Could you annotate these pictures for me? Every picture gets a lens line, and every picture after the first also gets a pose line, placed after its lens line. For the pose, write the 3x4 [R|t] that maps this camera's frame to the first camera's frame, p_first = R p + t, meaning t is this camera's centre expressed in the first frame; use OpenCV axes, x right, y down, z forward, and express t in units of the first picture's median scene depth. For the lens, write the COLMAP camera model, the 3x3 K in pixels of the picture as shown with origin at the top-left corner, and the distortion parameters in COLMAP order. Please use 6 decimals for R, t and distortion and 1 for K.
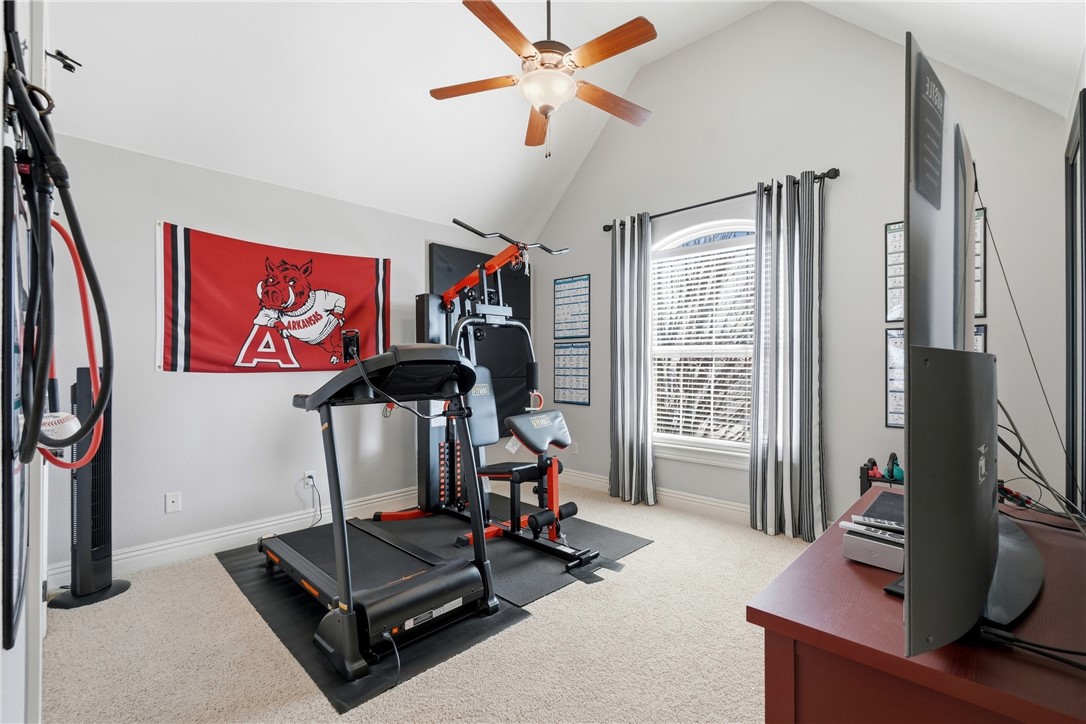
lens RADIAL K [[476.2, 0, 544.2], [0, 476.2, 363.6], [0, 0, 1]] dist [-0.005685, 0.000910]
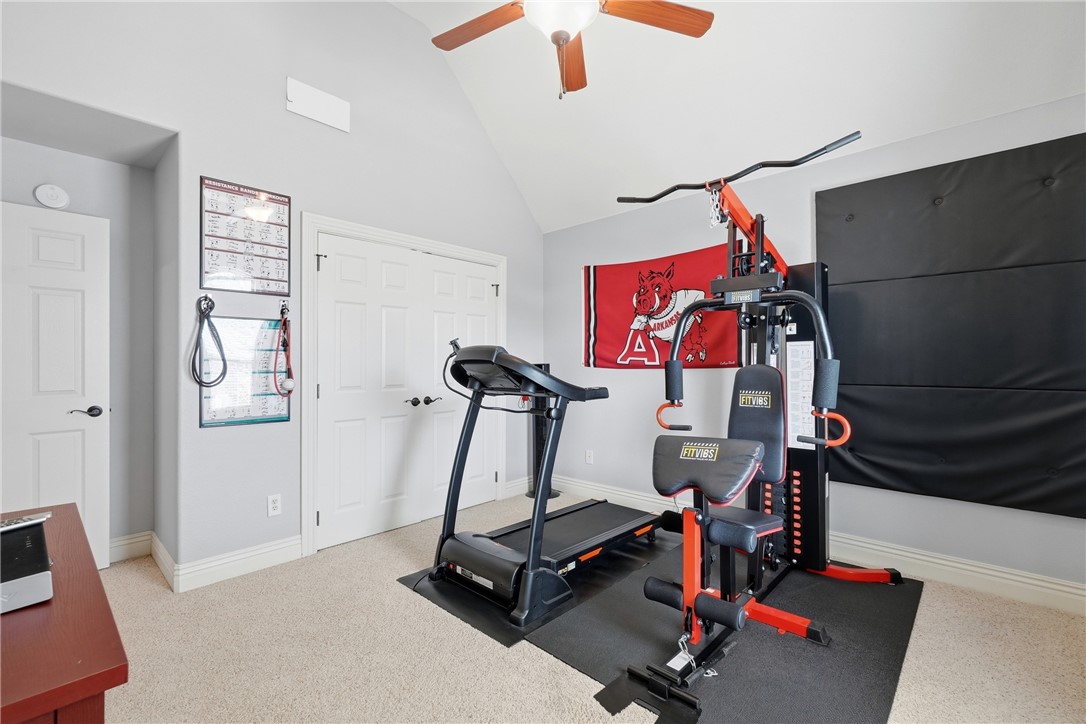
lens RADIAL K [[476.2, 0, 544.4], [0, 476.2, 362.2], [0, 0, 1]] dist [-0.005685, 0.000910]
pose [[0.026135, -0.000126, -0.999658, 0.589285], [0.004202, 0.999991, -0.000016, 0.001115], [0.999650, -0.004200, 0.026135, 0.721445]]
